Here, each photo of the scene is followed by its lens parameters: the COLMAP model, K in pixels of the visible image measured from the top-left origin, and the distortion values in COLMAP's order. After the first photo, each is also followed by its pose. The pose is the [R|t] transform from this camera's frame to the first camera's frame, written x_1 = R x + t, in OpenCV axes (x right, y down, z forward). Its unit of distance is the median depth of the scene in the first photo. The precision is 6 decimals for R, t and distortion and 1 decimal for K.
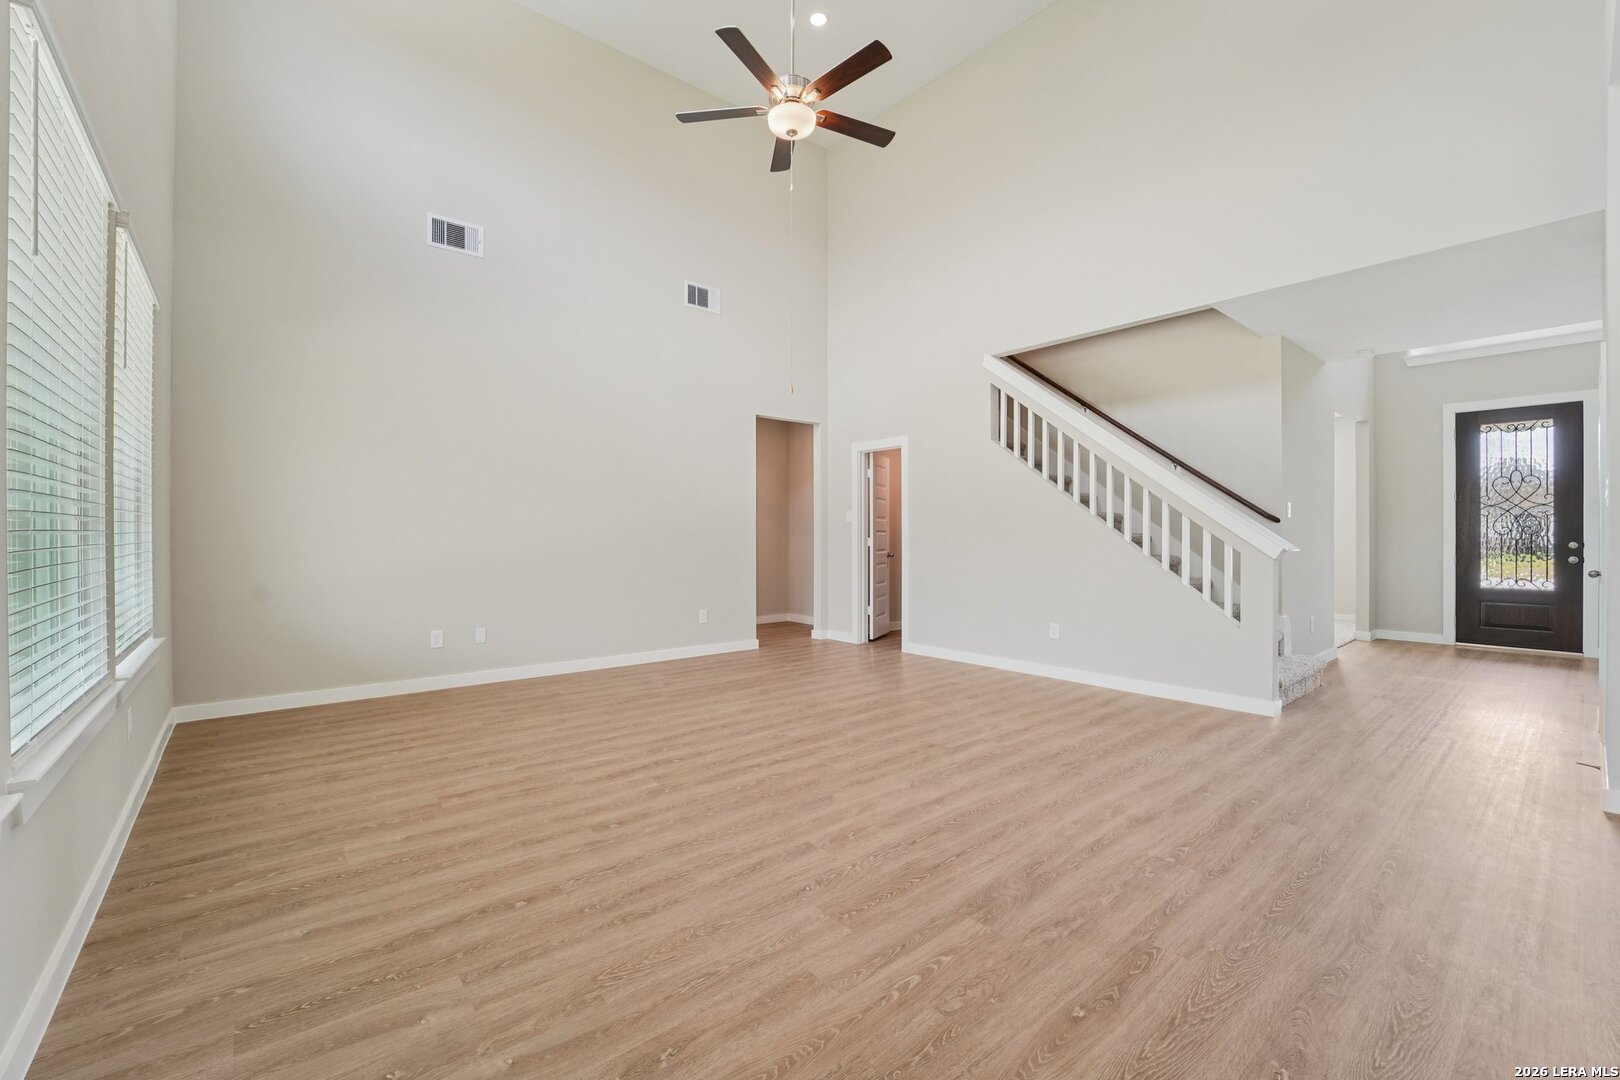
lens RADIAL K [[661.8, 0, 812.5], [0, 661.8, 537.7], [0, 0, 1]] dist [-0.002937, -0.000260]
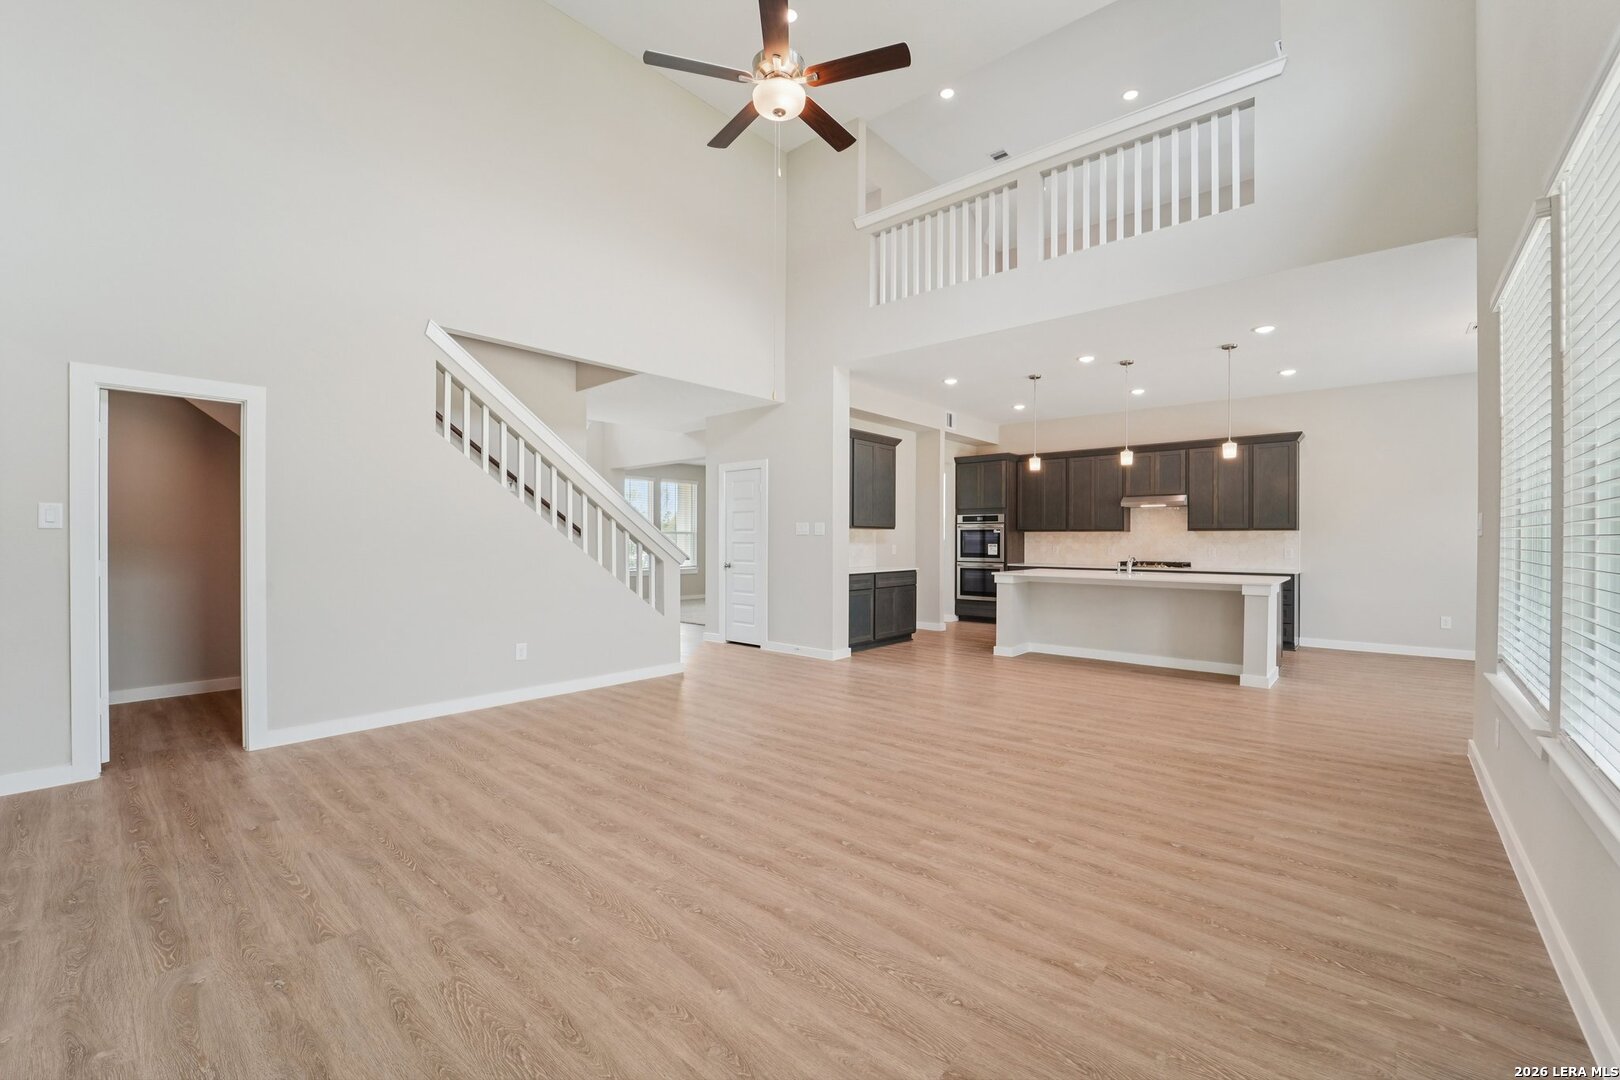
lens RADIAL K [[661.8, 0, 812.9], [0, 661.8, 540.7], [0, 0, 1]] dist [-0.002937, -0.000260]
pose [[-0.157266, 0.000507, 0.987556, -1.182312], [0.000362, 1.000000, -0.000456, -0.029441], [-0.987556, 0.000286, -0.157266, 1.402291]]
